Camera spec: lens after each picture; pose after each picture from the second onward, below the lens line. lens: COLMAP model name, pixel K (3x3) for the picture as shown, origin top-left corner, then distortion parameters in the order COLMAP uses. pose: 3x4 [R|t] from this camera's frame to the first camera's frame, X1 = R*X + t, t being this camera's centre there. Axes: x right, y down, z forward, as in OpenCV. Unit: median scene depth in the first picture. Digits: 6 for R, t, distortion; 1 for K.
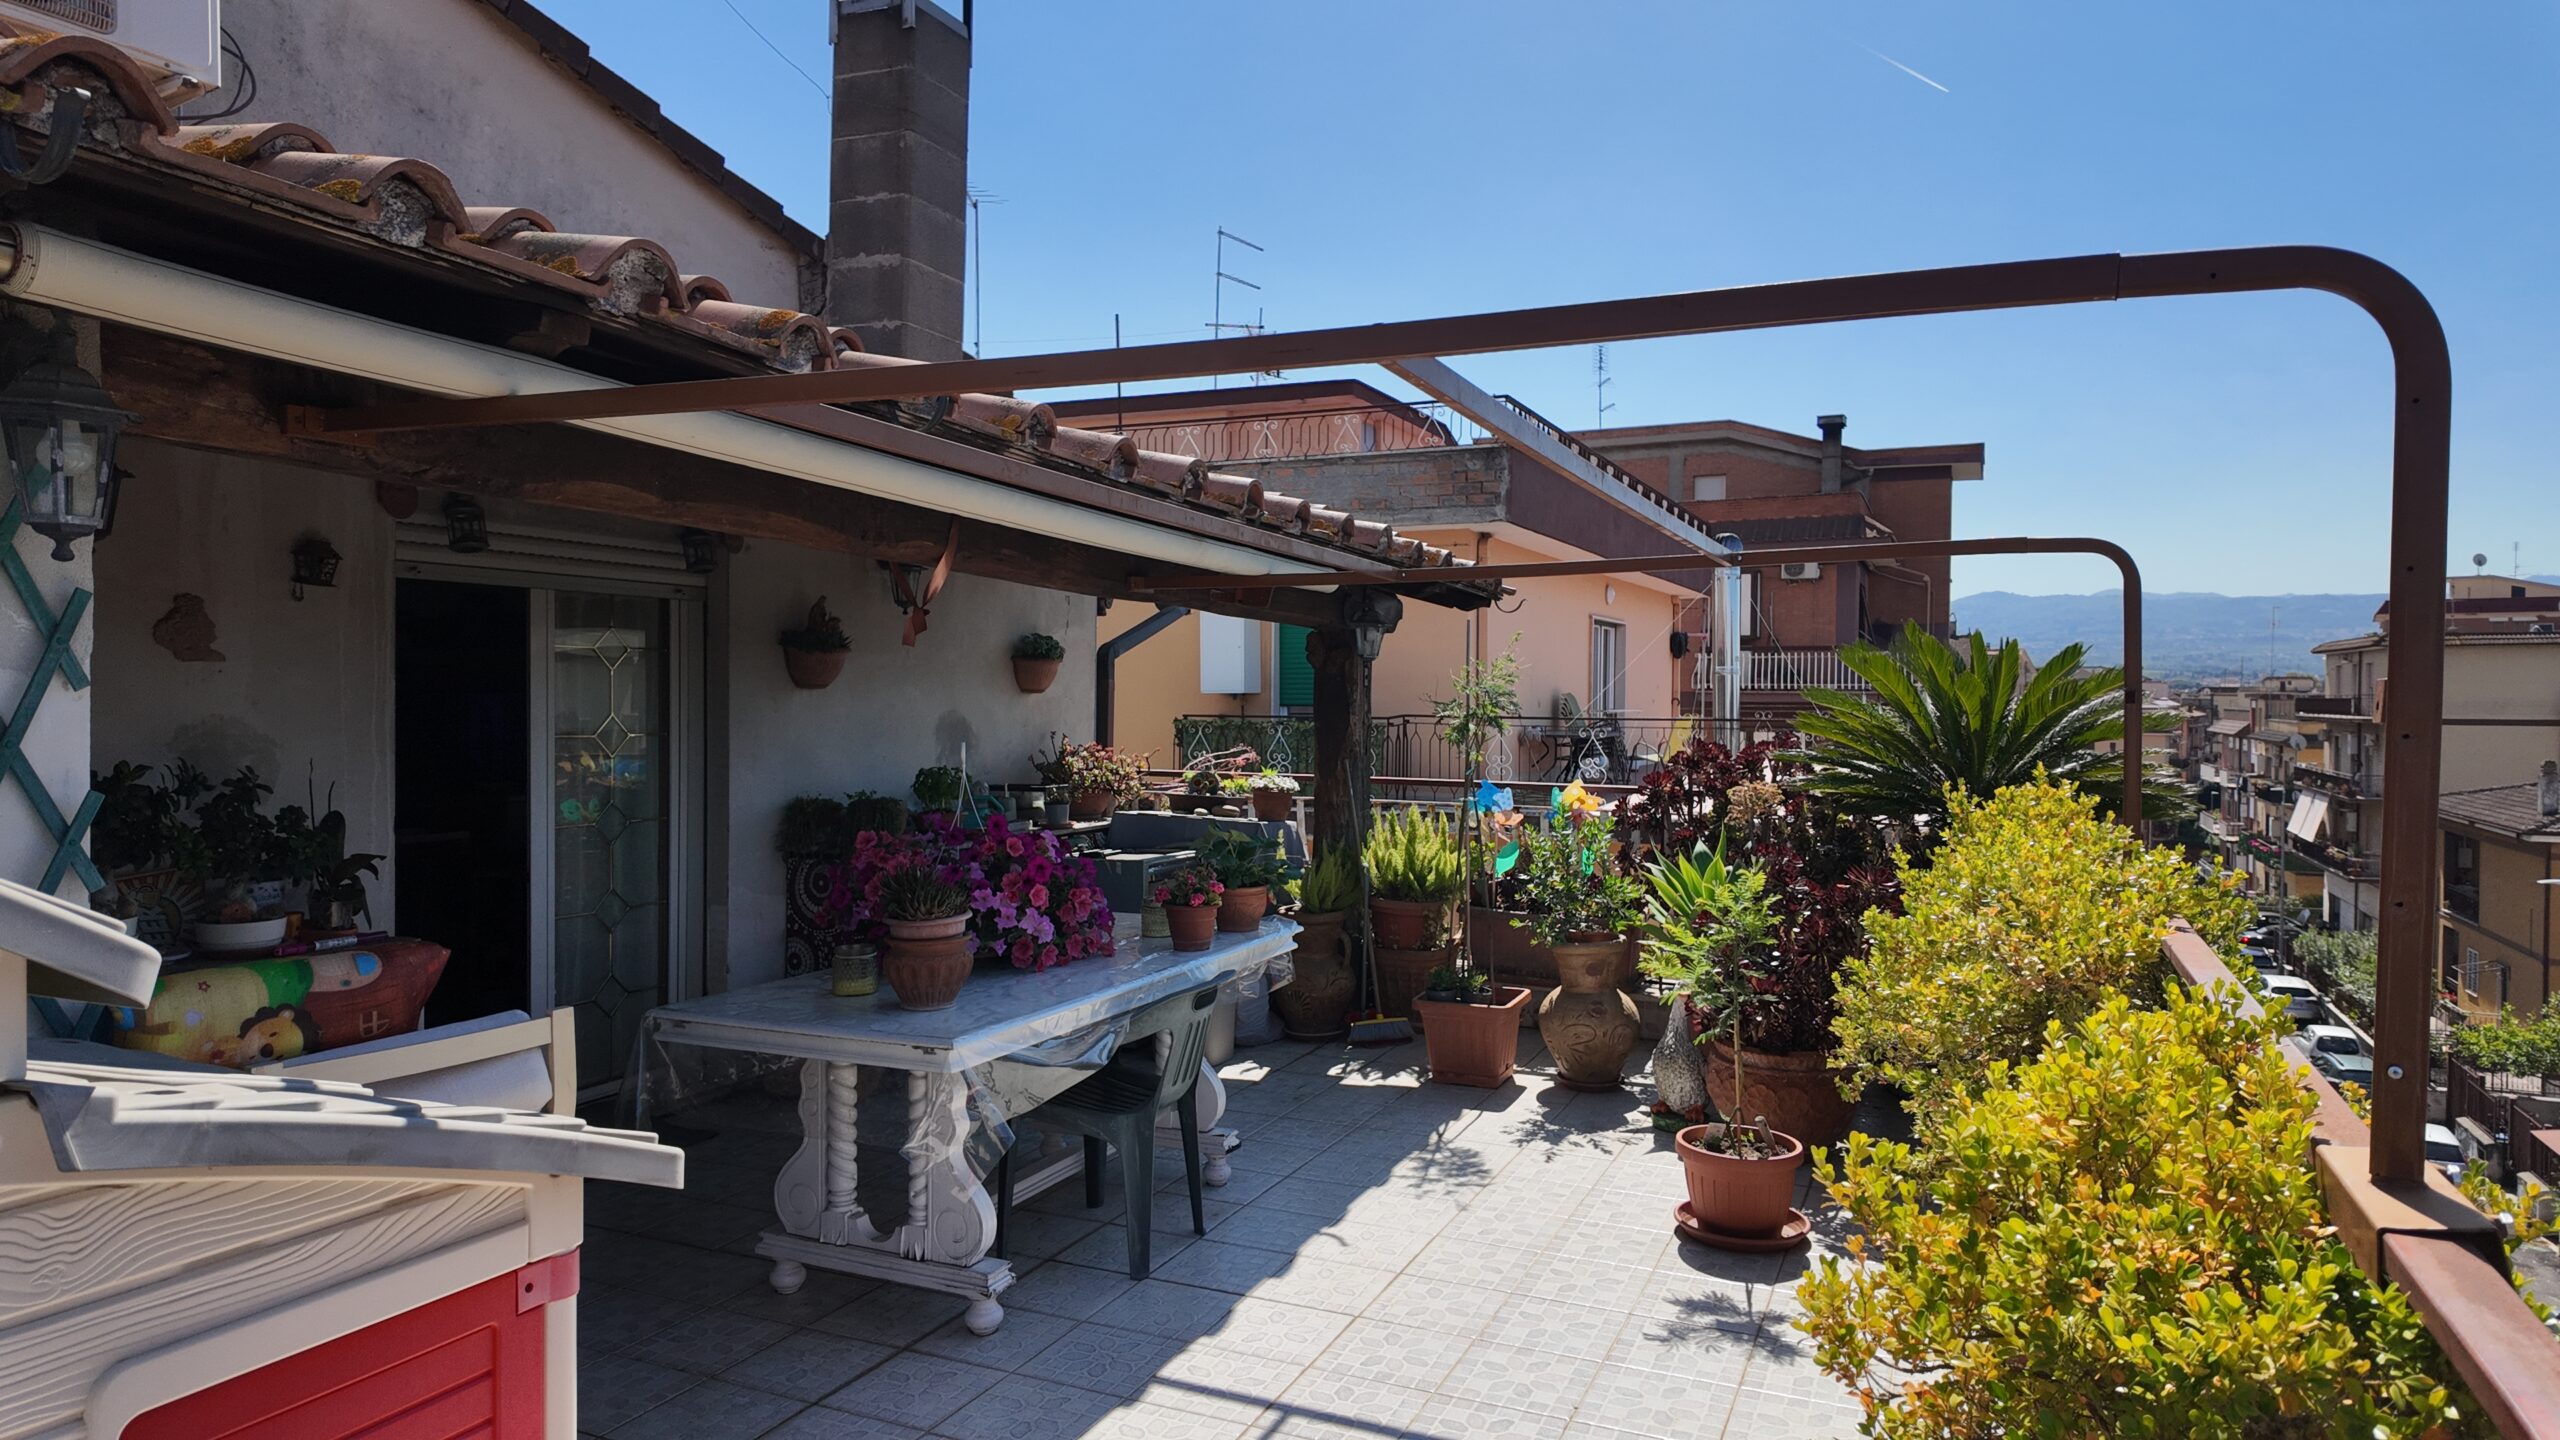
lens RADIAL K [[1478.1, 0, 1336.0], [0, 1478.1, 719.6], [0, 0, 1]] dist [0.101499, -0.112713]
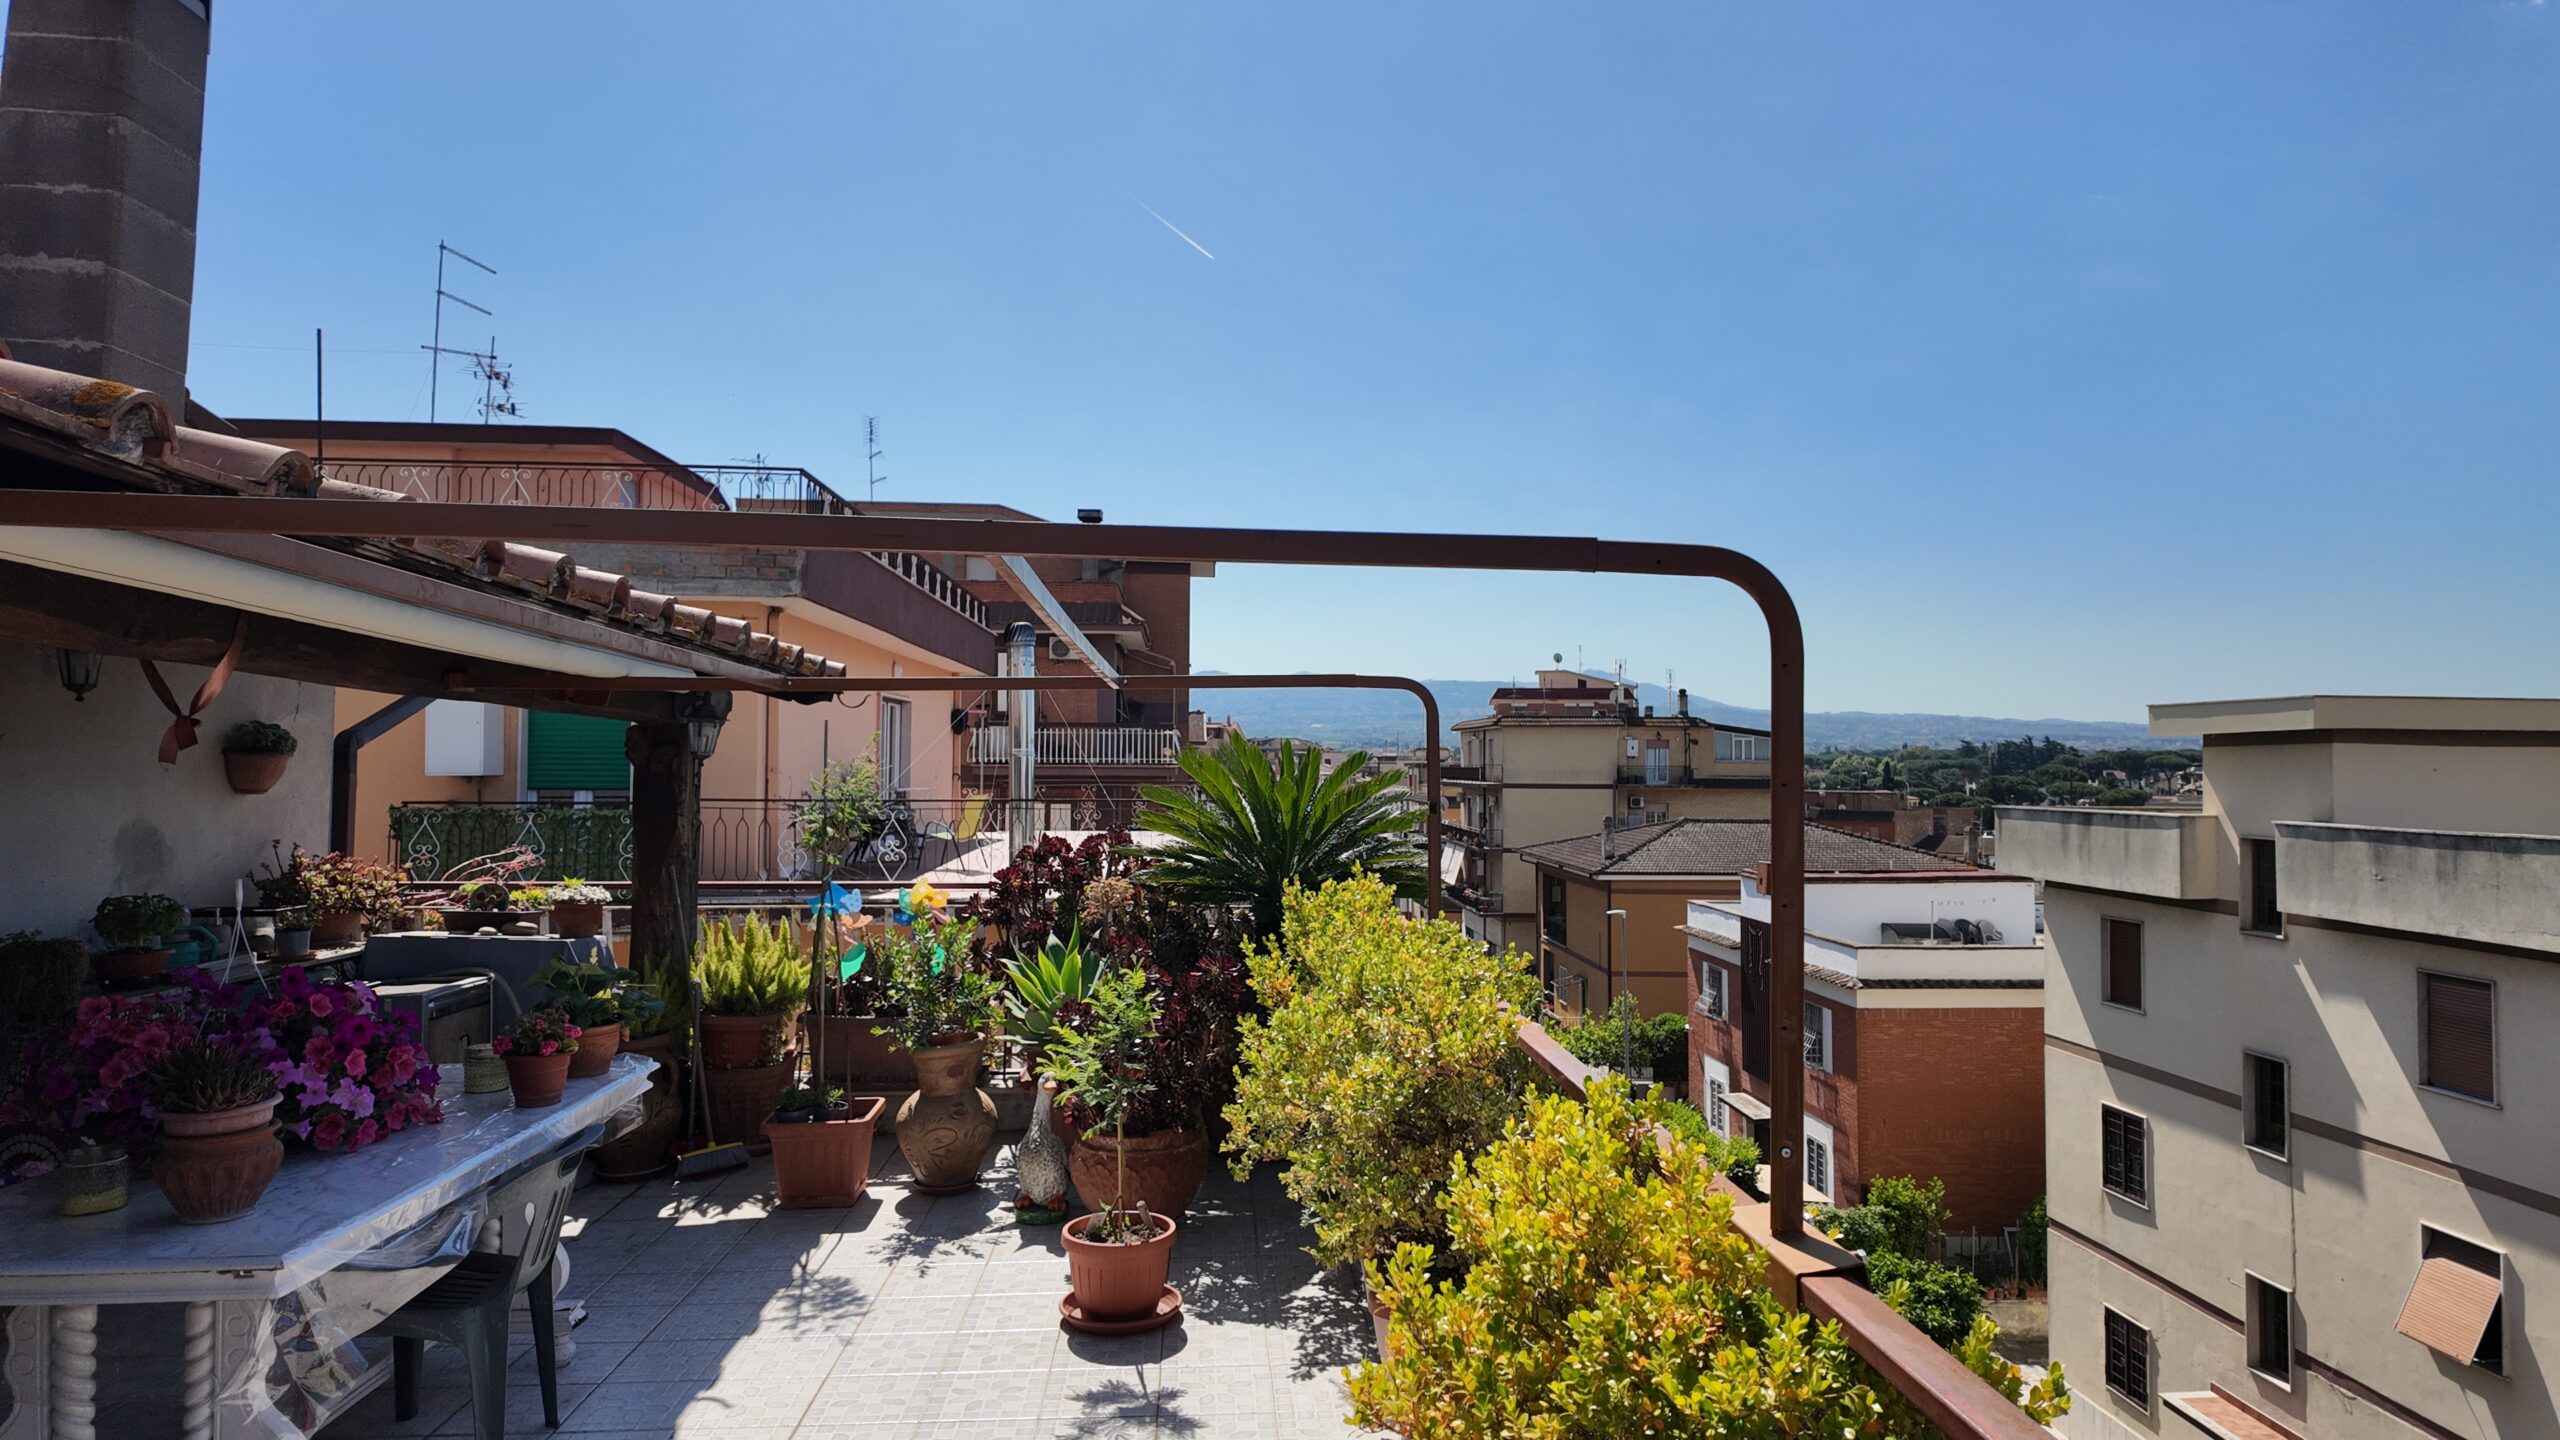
lens RADIAL K [[1489.5, 0, 1256.7], [0, 1489.5, 713.0], [0, 0, 1]] dist [0.102000, -0.125070]
pose [[0.889116, 0.013308, 0.457488, -0.117778], [0.003387, 0.999358, -0.035654, -0.038588], [-0.457669, 0.033250, 0.888501, -0.004597]]
